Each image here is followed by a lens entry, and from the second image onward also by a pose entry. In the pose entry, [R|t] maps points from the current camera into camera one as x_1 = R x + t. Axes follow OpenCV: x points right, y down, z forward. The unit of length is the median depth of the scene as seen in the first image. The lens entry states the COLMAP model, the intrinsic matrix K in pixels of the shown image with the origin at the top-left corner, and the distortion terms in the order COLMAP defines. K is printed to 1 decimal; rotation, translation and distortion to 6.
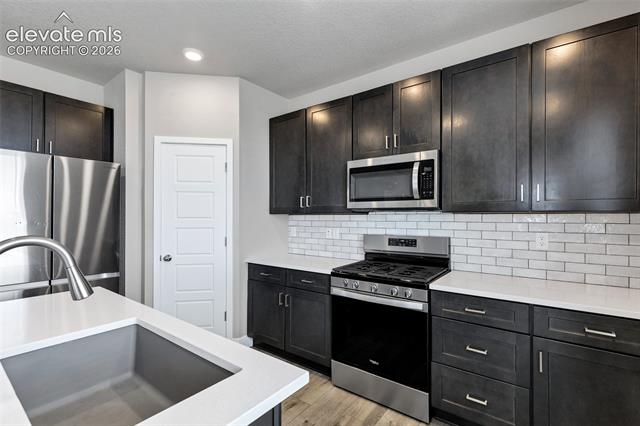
lens RADIAL K [[296.1, 0, 319.8], [0, 296.1, 218.3], [0, 0, 1]] dist [0.003686, 0.000130]
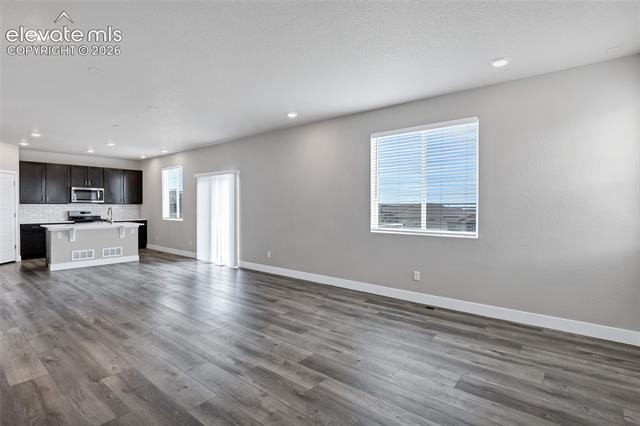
lens RADIAL K [[315.9, 0, 308.3], [0, 315.9, 209.0], [0, 0, 1]] dist [-0.001521, 0.000807]
pose [[0.060948, -0.008215, 0.998107, -2.936009], [0.002394, 0.999964, 0.008084, 0.017171], [-0.998138, 0.001897, 0.060966, -1.607009]]
